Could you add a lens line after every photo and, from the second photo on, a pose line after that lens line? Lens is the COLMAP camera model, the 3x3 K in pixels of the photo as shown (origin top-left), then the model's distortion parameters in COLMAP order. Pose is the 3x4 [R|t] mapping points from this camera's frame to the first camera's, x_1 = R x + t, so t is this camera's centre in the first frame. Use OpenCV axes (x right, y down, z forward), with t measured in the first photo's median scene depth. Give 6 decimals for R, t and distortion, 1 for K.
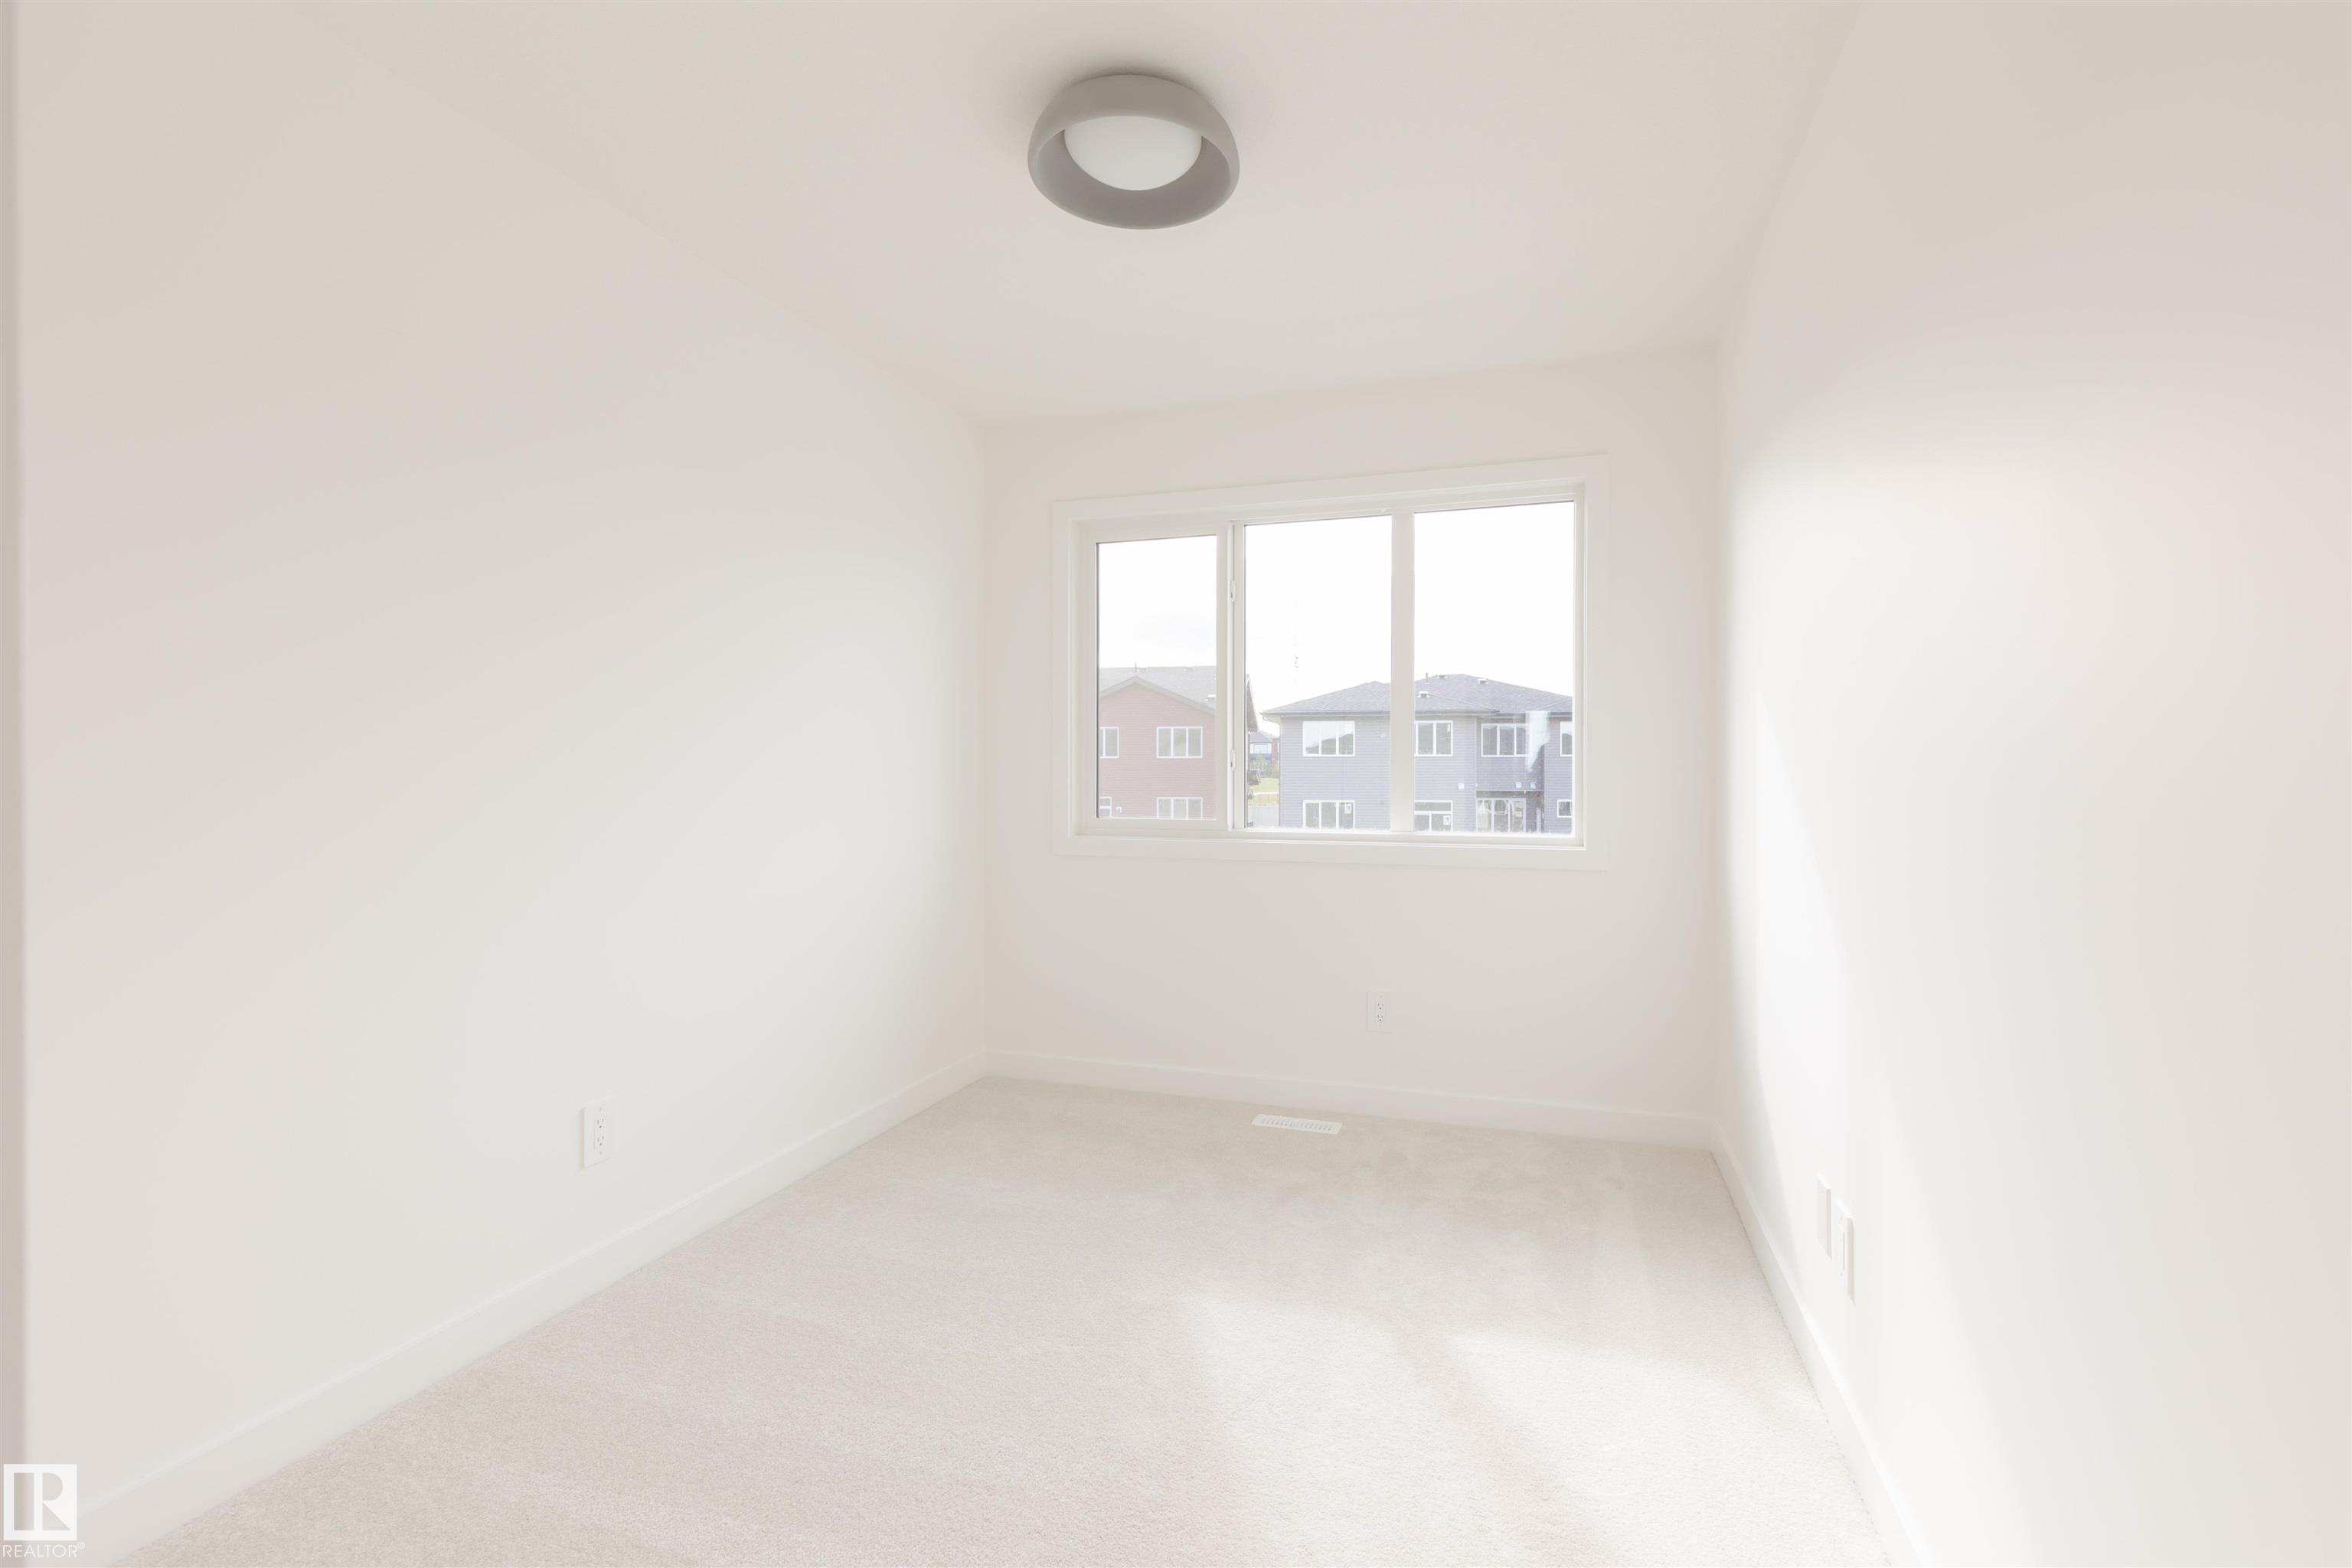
lens RADIAL K [[1007.5, 0, 1177.8], [0, 1007.5, 778.6], [0, 0, 1]] dist [-0.004949, -0.000224]
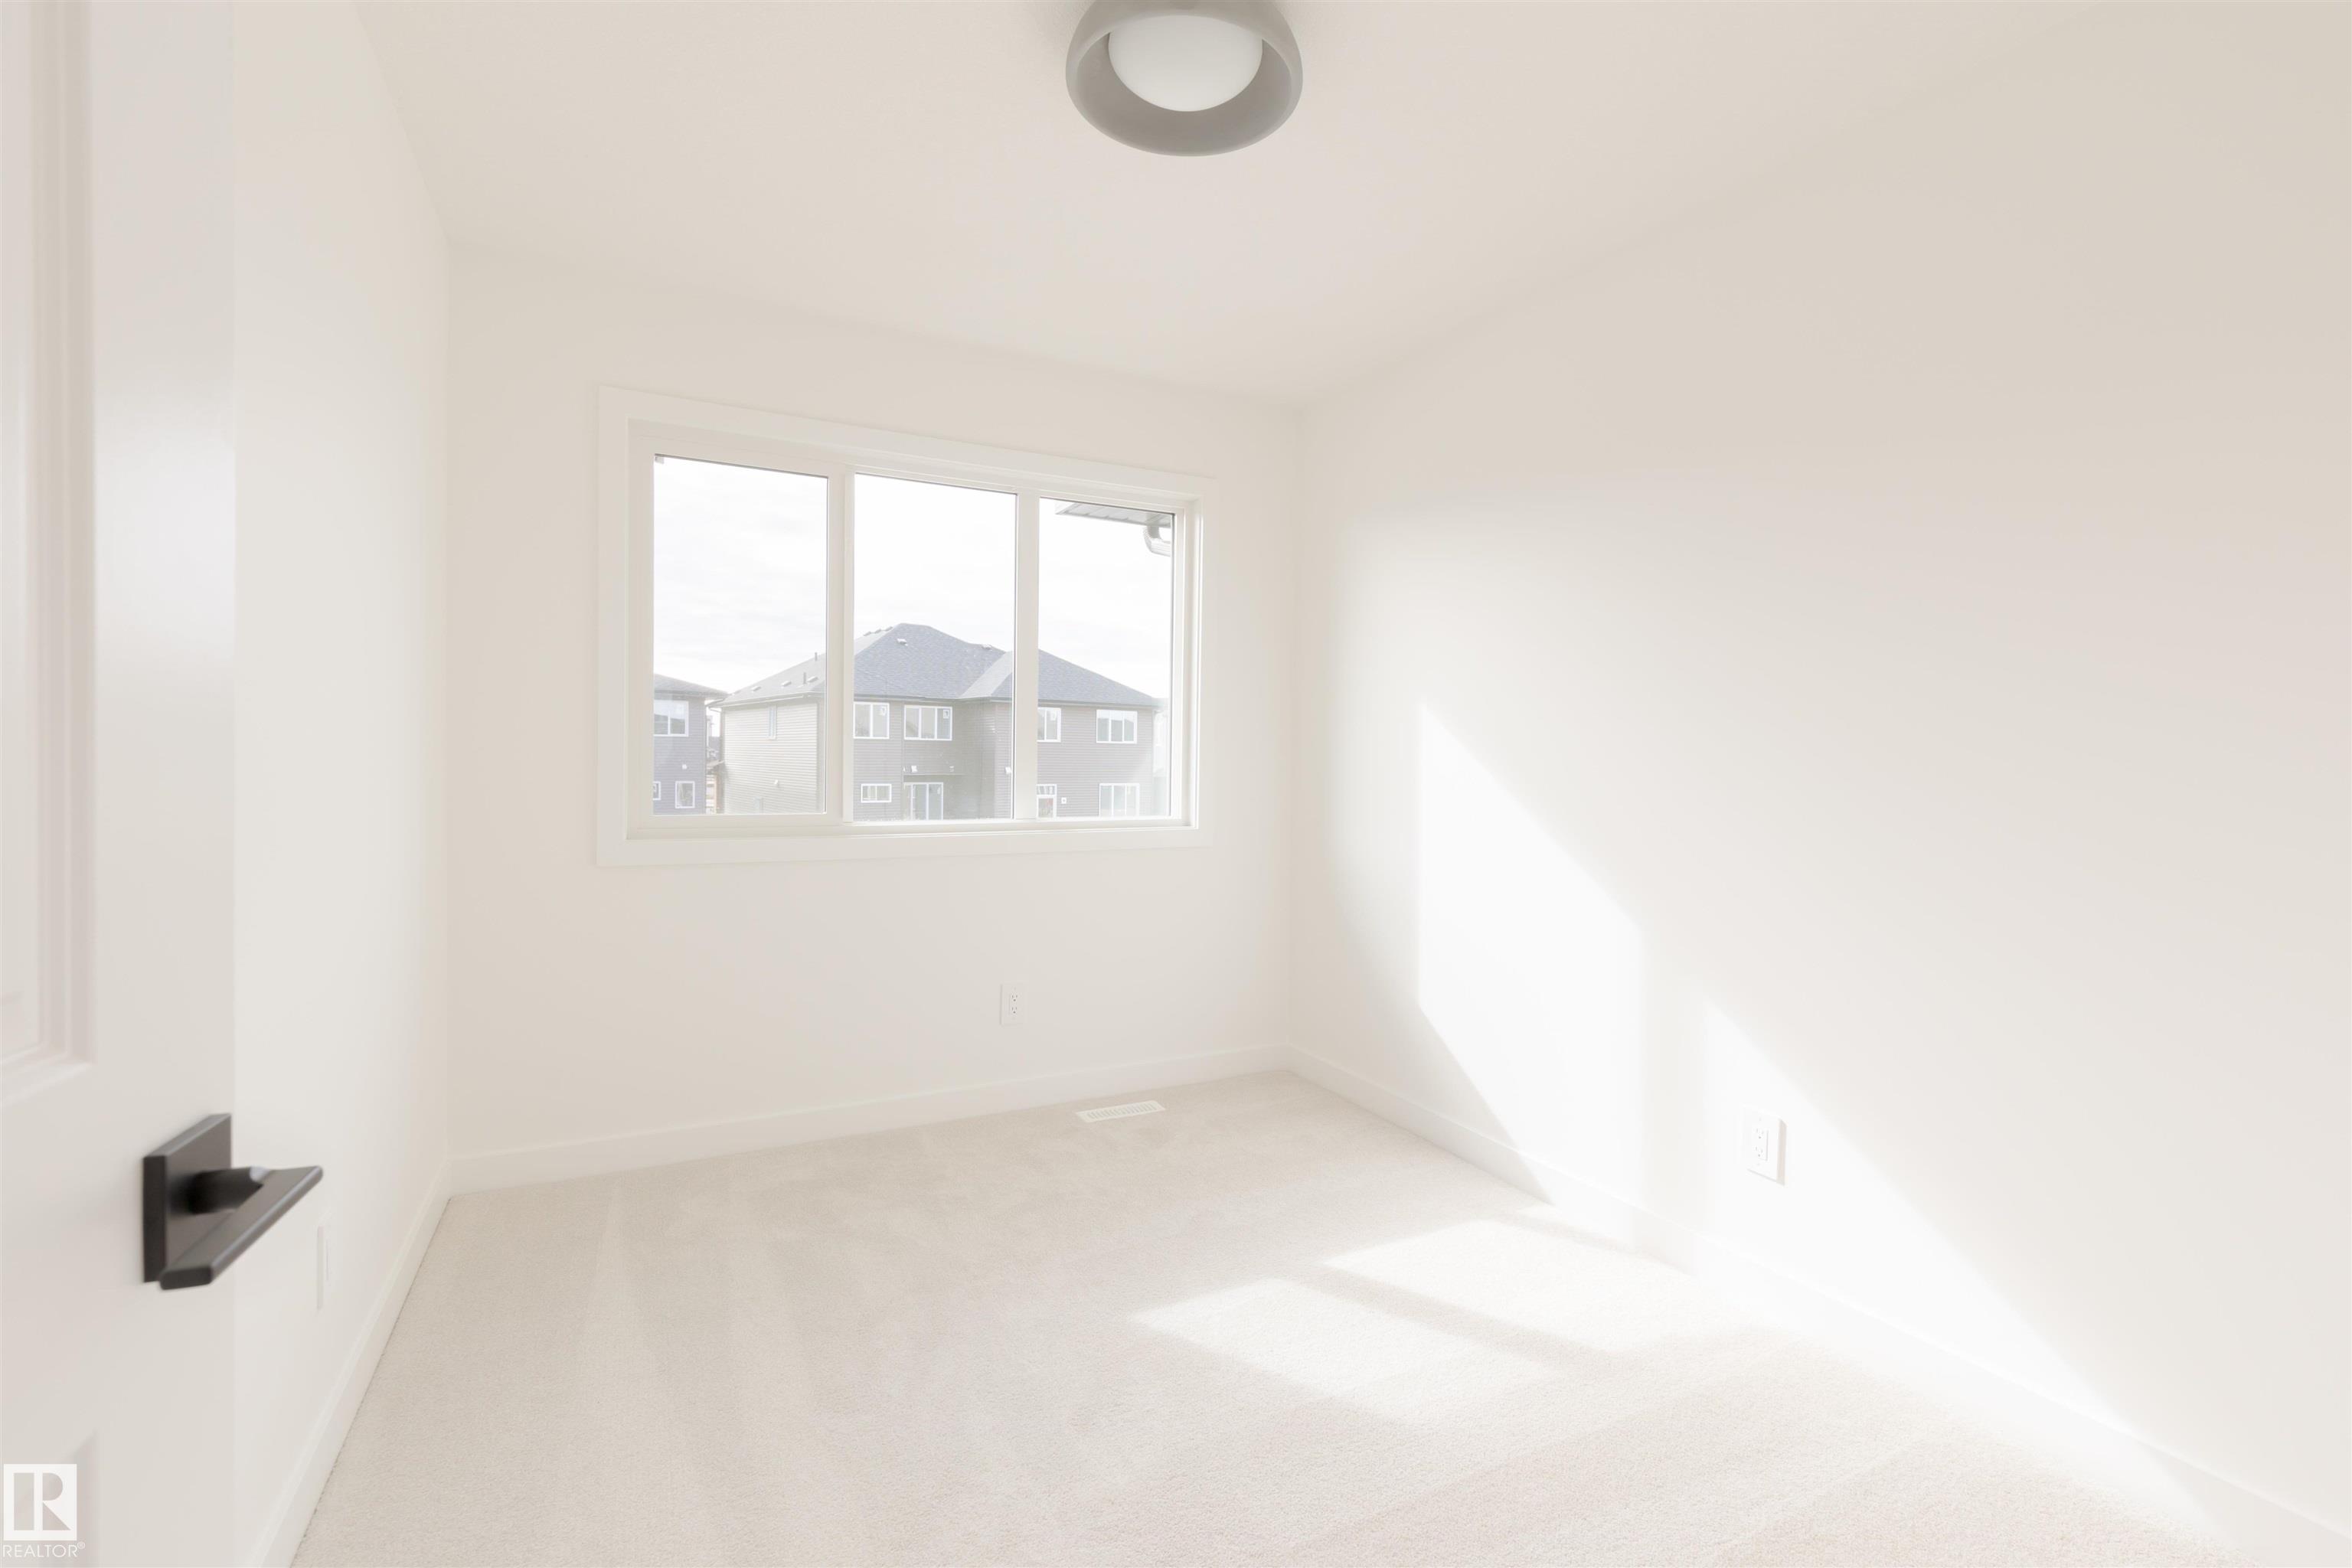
lens RADIAL K [[1095.0, 0, 1177.6], [0, 1095.0, 783.3], [0, 0, 1]] dist [0.041236, 0.000161]
pose [[0.719369, -0.008821, 0.694572, -0.400342], [-0.003623, 0.999858, 0.016449, -0.000896], [-0.694618, -0.014349, 0.719235, 0.120842]]
